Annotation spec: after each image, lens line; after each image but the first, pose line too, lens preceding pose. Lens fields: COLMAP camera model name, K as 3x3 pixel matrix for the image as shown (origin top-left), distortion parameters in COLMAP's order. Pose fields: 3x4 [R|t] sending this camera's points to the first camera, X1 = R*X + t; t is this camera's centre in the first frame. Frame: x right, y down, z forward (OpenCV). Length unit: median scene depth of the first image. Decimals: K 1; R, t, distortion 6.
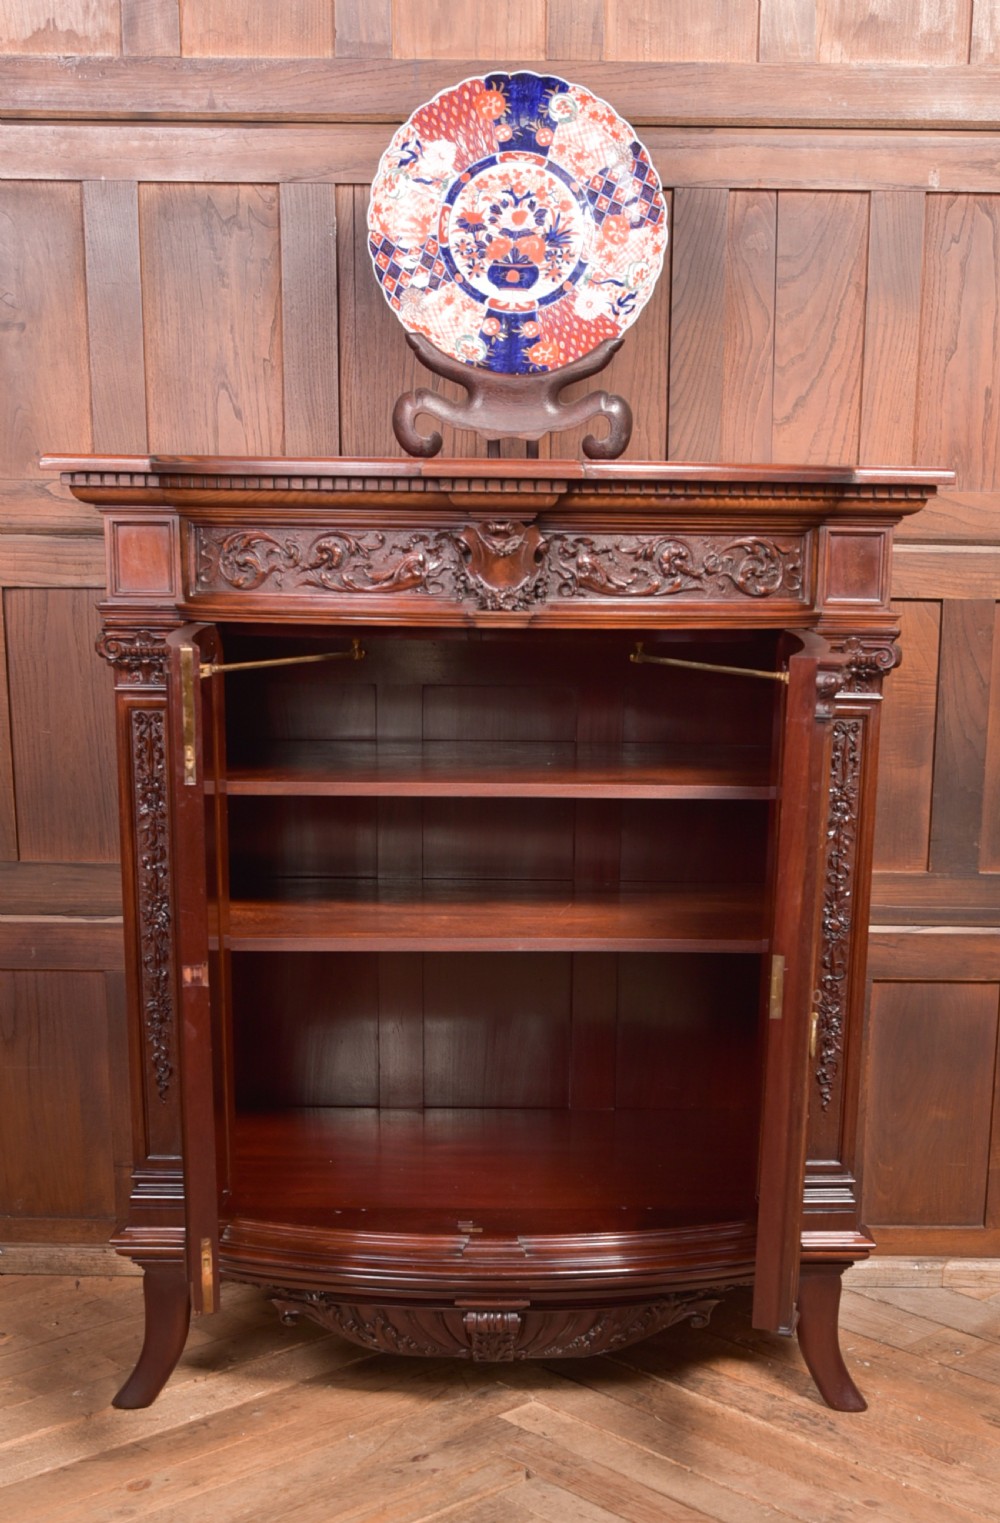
lens RADIAL K [[2080.7, 0, 571.2], [0, 2080.7, 1053.5], [0, 0, 1]] dist [-0.065091, 0.104698]
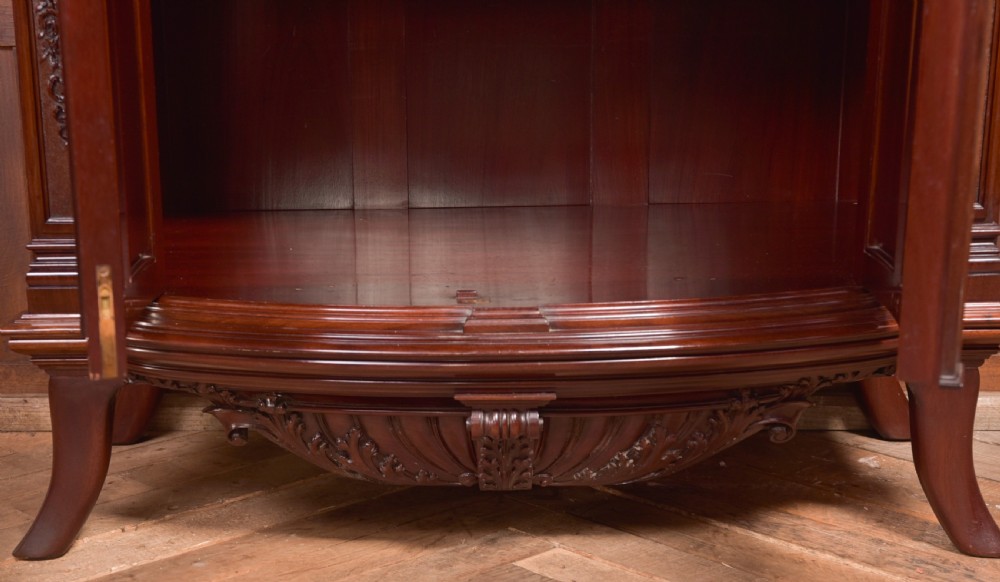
lens RADIAL K [[1851.3, 0, 375.6], [0, 1851.3, 431.0], [0, 0, 1]] dist [0.066701, 0.235361]
pose [[0.995933, -0.014962, -0.088845, -0.024511], [0.015853, 0.999831, 0.009335, 0.121003], [0.088690, -0.010705, 0.996002, 0.326327]]
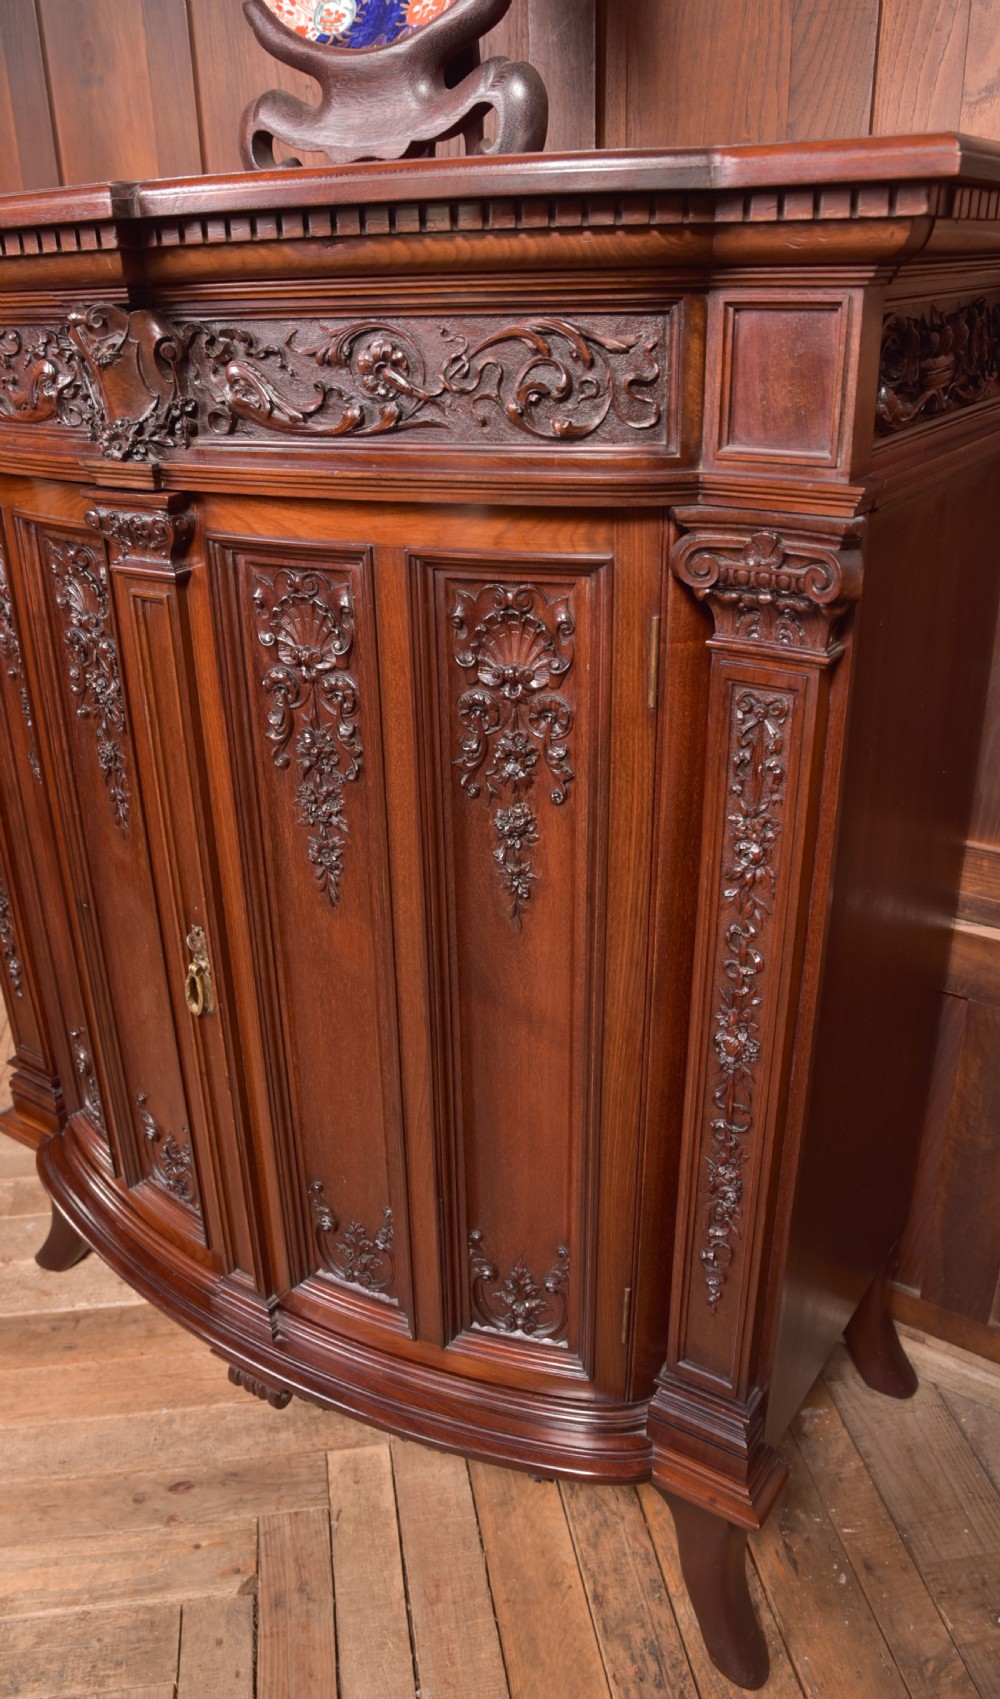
lens RADIAL K [[1314.6, 0, 441.2], [0, 1314.6, 849.8], [0, 0, 1]] dist [-0.116415, 0.085622]
pose [[0.796547, 0.213285, -0.565705, 0.240653], [-0.118445, 0.972625, 0.199927, -0.166193], [0.592861, -0.092246, 0.800004, 0.655238]]
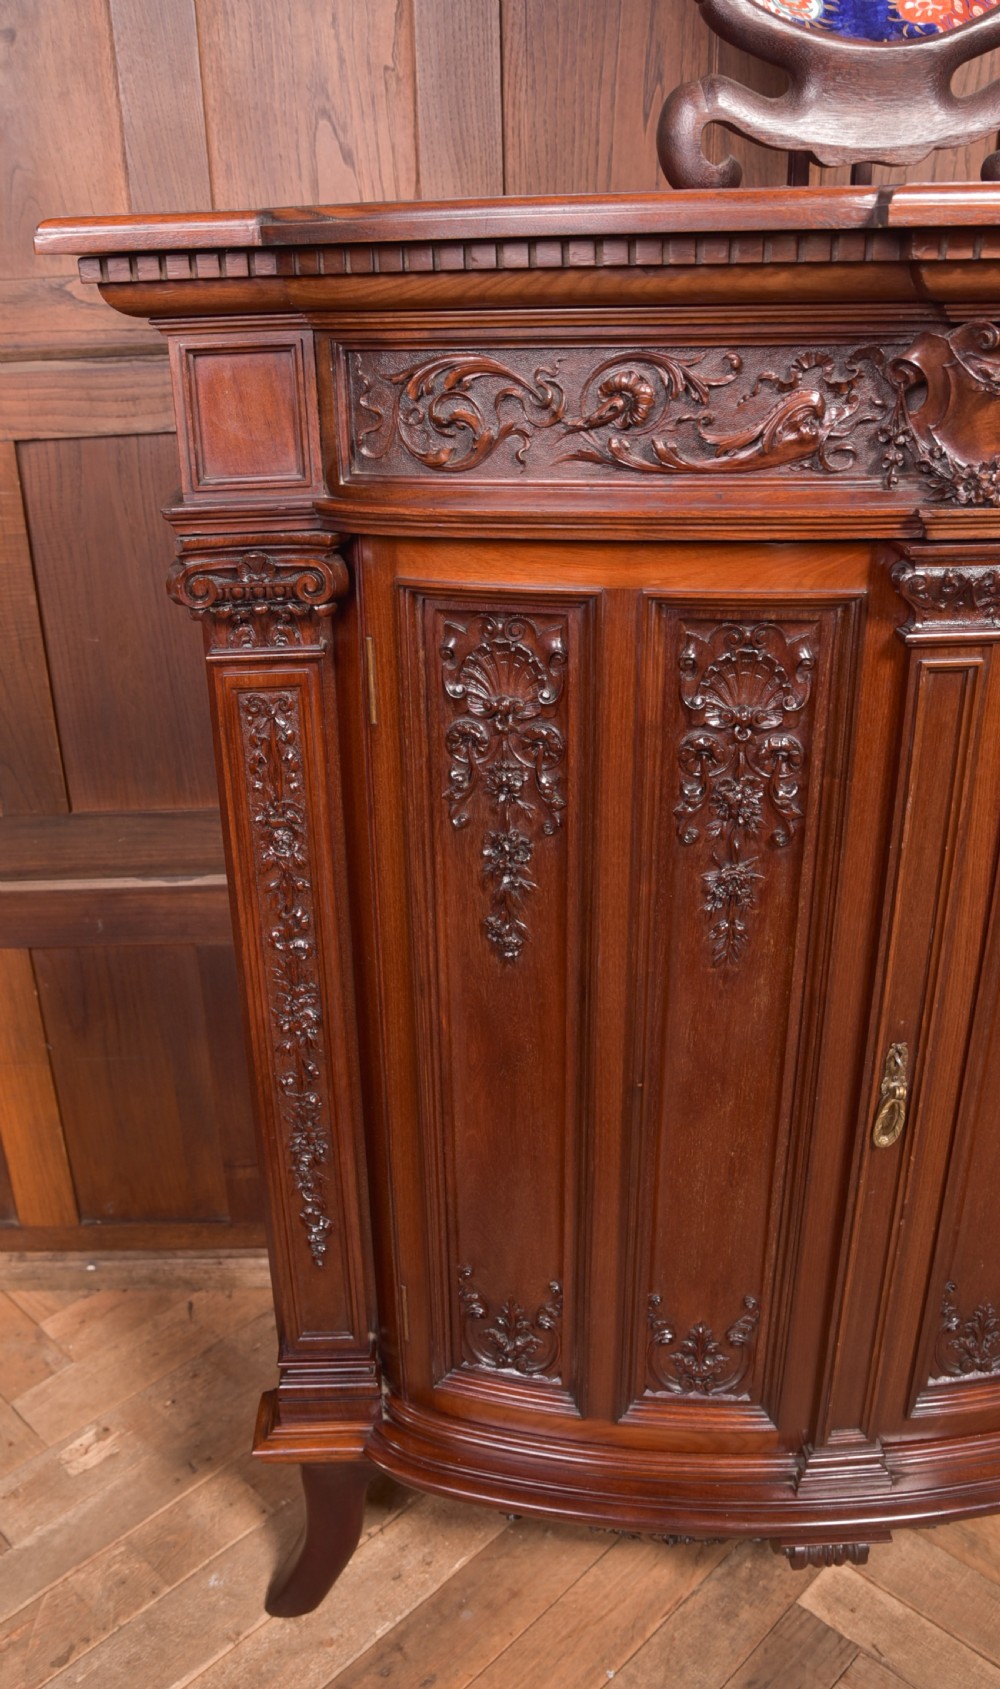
lens RADIAL K [[1376.7, 0, 447.5], [0, 1376.7, 848.9], [0, 0, 1]] dist [-0.117072, 0.086946]
pose [[0.998885, -0.043769, -0.017707, -0.140453], [0.045828, 0.989015, 0.140528, -0.160751], [0.011362, -0.141183, 0.989918, 0.584617]]
